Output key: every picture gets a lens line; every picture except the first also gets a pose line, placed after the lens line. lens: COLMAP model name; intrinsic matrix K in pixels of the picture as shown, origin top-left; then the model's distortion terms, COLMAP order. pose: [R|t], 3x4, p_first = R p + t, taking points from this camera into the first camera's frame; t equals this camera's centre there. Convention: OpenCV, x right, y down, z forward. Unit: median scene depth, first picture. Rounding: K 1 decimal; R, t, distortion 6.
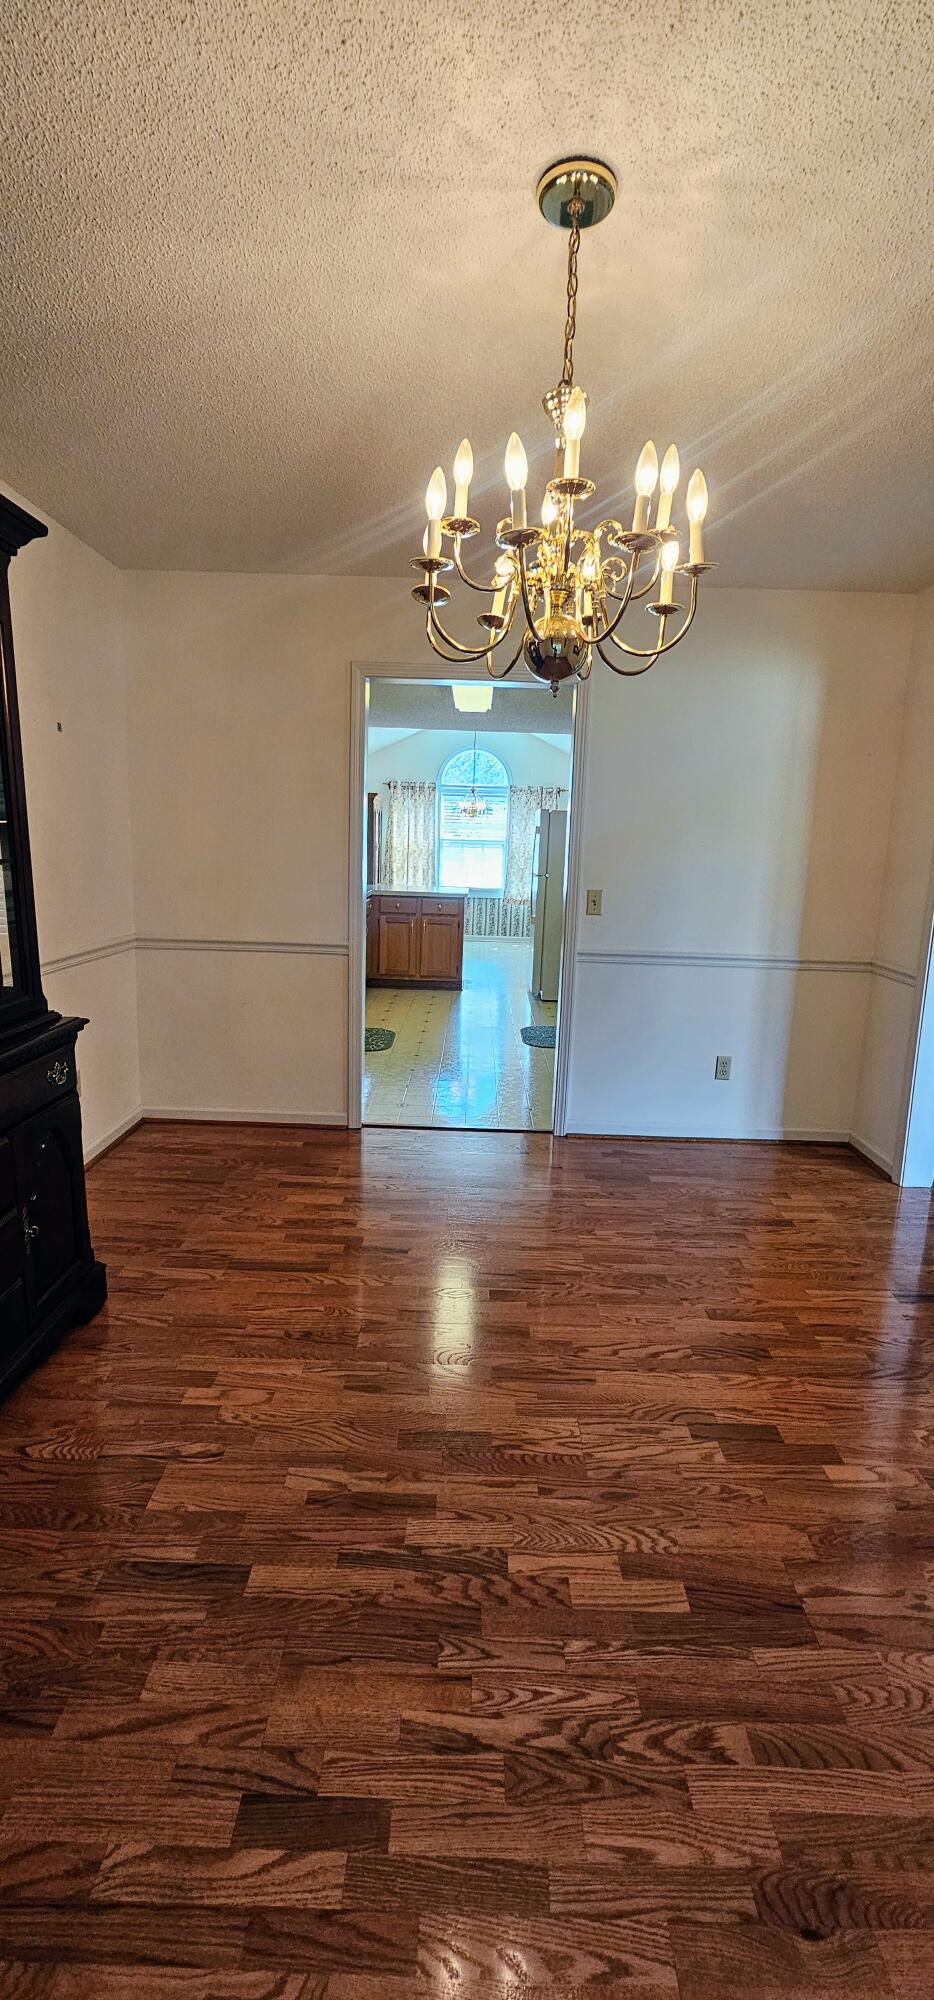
lens RADIAL K [[820.6, 0, 466.4], [0, 820.6, 1009.2], [0, 0, 1]] dist [0.002376, -0.000307]
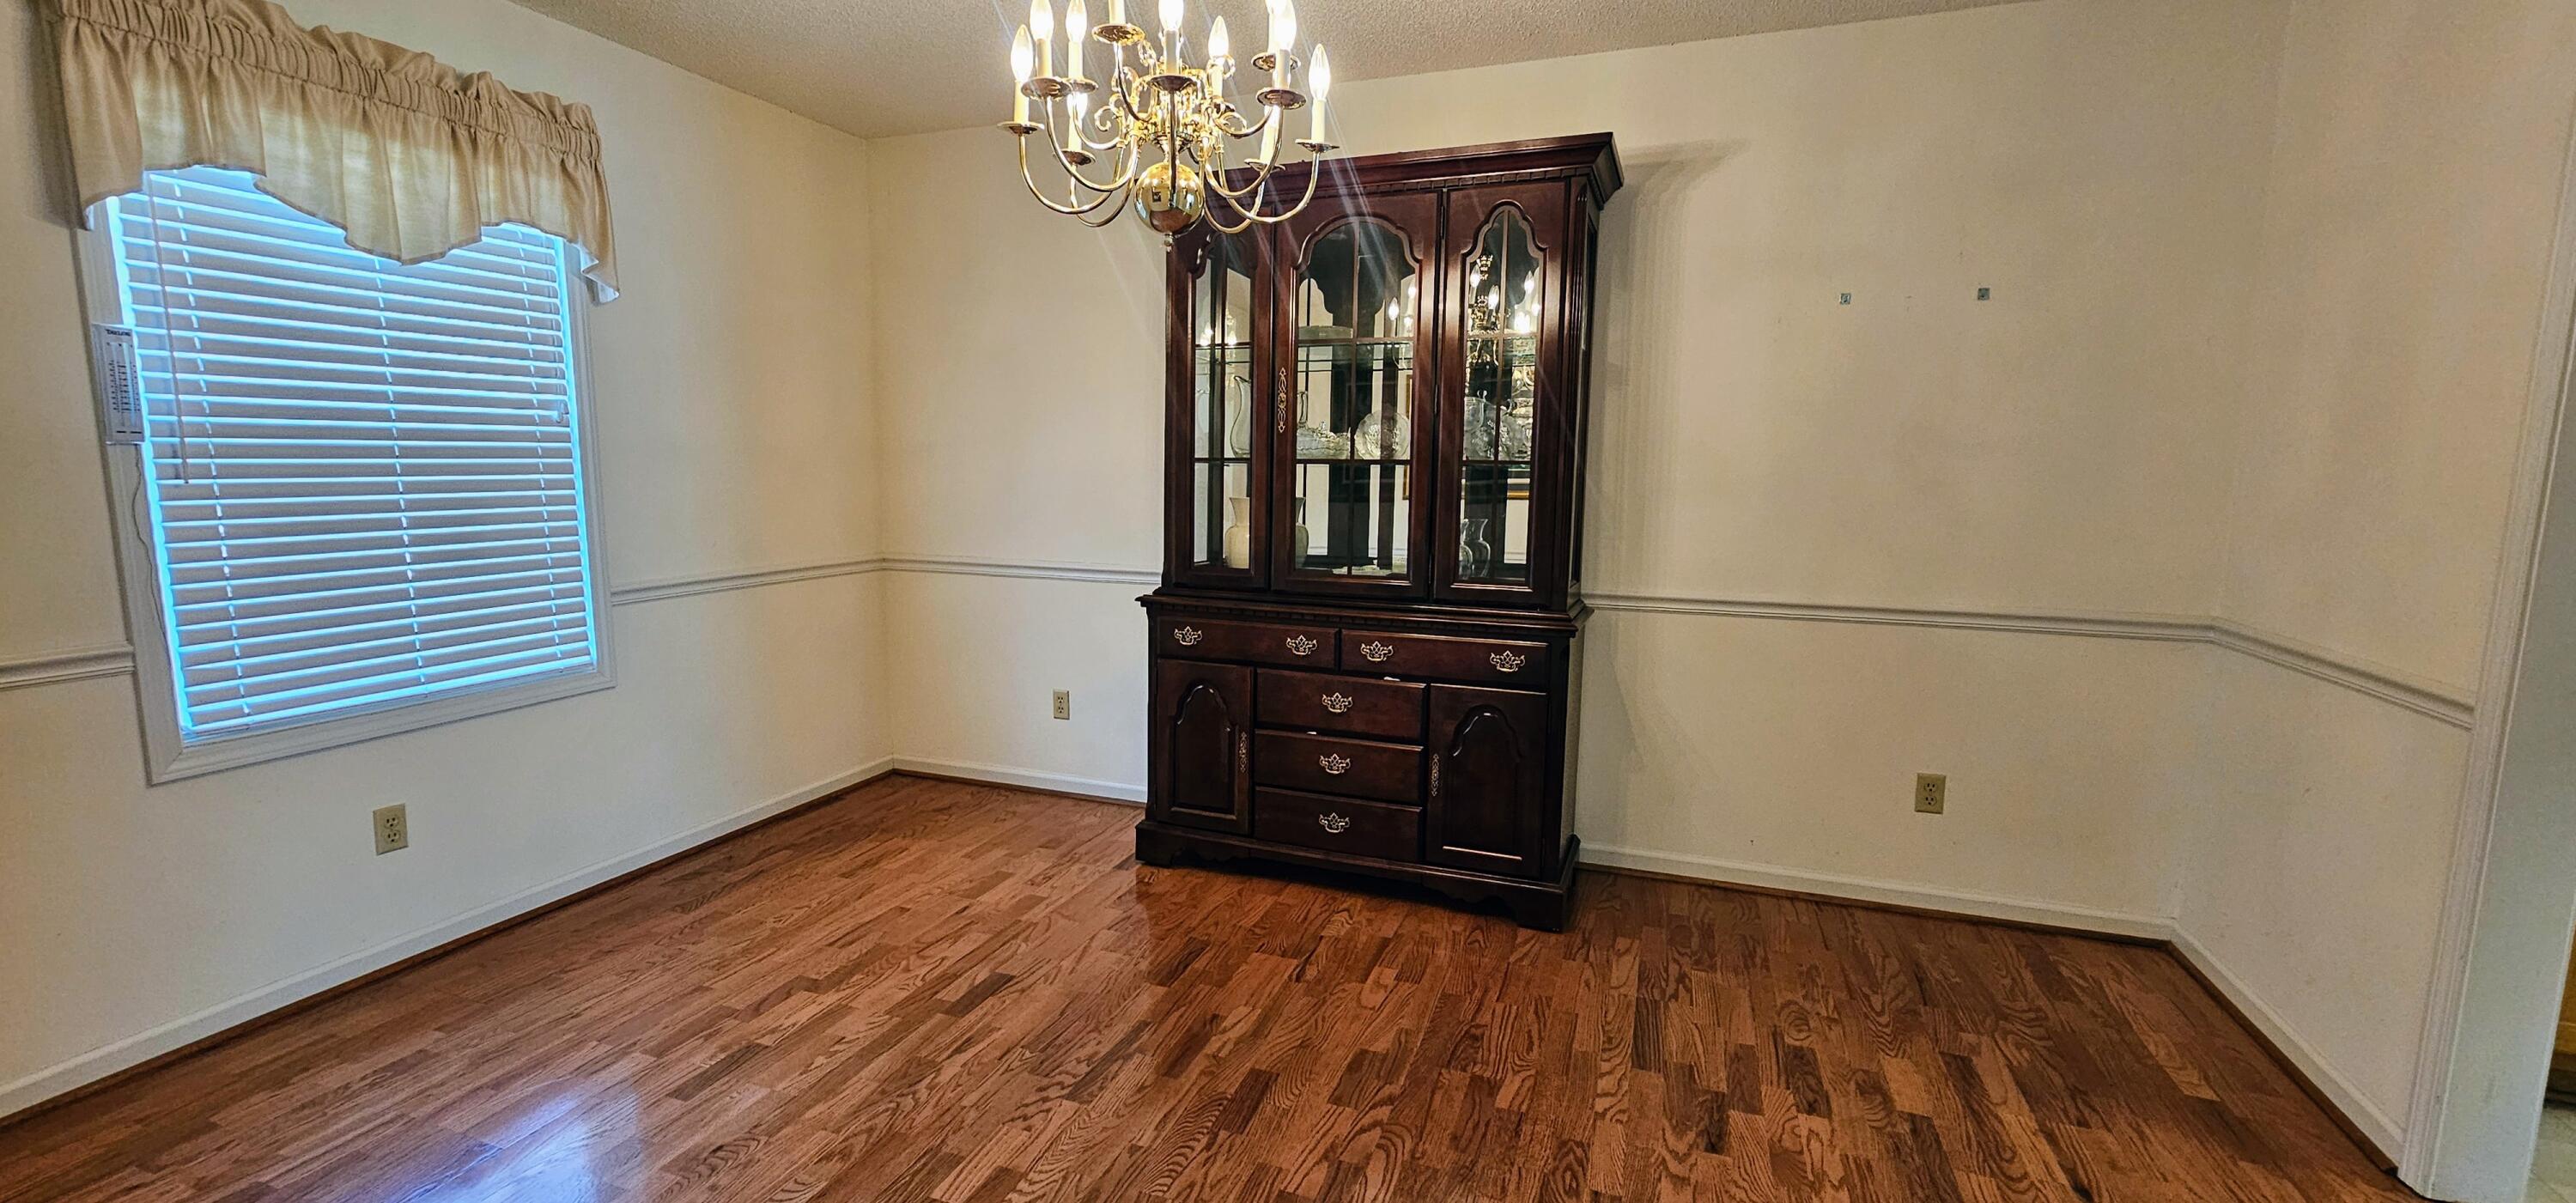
lens RADIAL K [[1057.0, 0, 1279.2], [0, 1057.0, 617.2], [0, 0, 1]] dist [0.002376, -0.000307]
pose [[-0.339014, 0.105740, -0.934820, 0.802298], [-0.204883, 0.961515, 0.183061, -0.152638], [0.918201, 0.253589, -0.304303, 1.037670]]
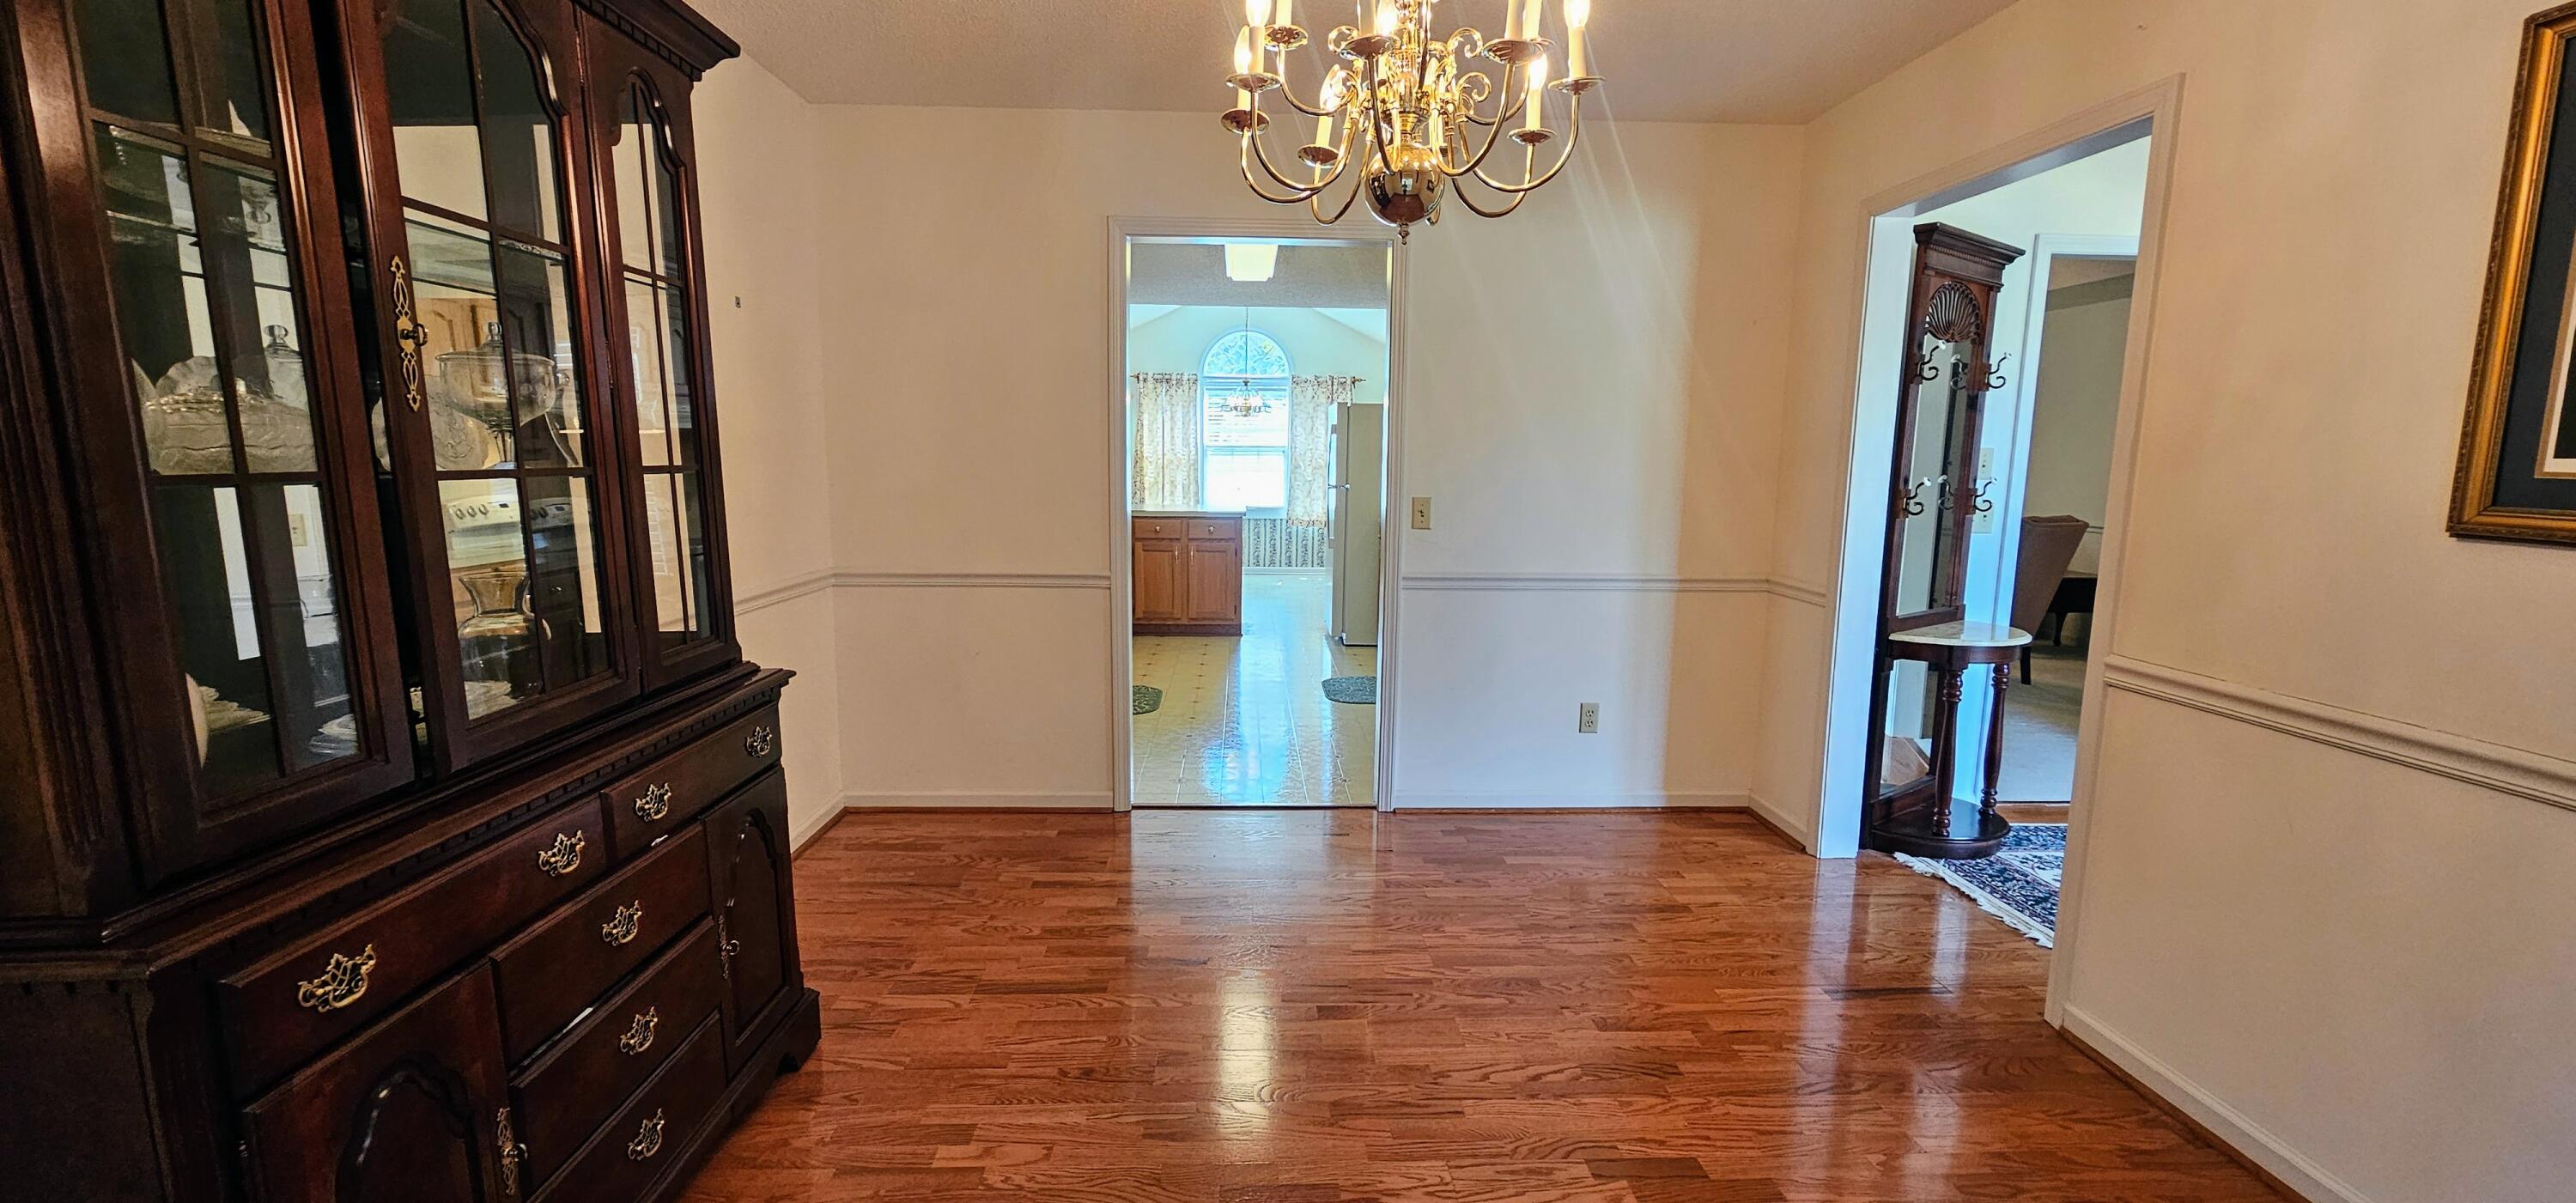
lens RADIAL K [[1057.0, 0, 1275.7], [0, 1057.0, 630.9], [0, 0, 1]] dist [0.002376, -0.000307]
pose [[0.998758, -0.028210, 0.041059, -0.047143], [0.029539, 0.999047, -0.032135, 0.019482], [-0.040113, 0.033308, 0.998640, -0.013694]]
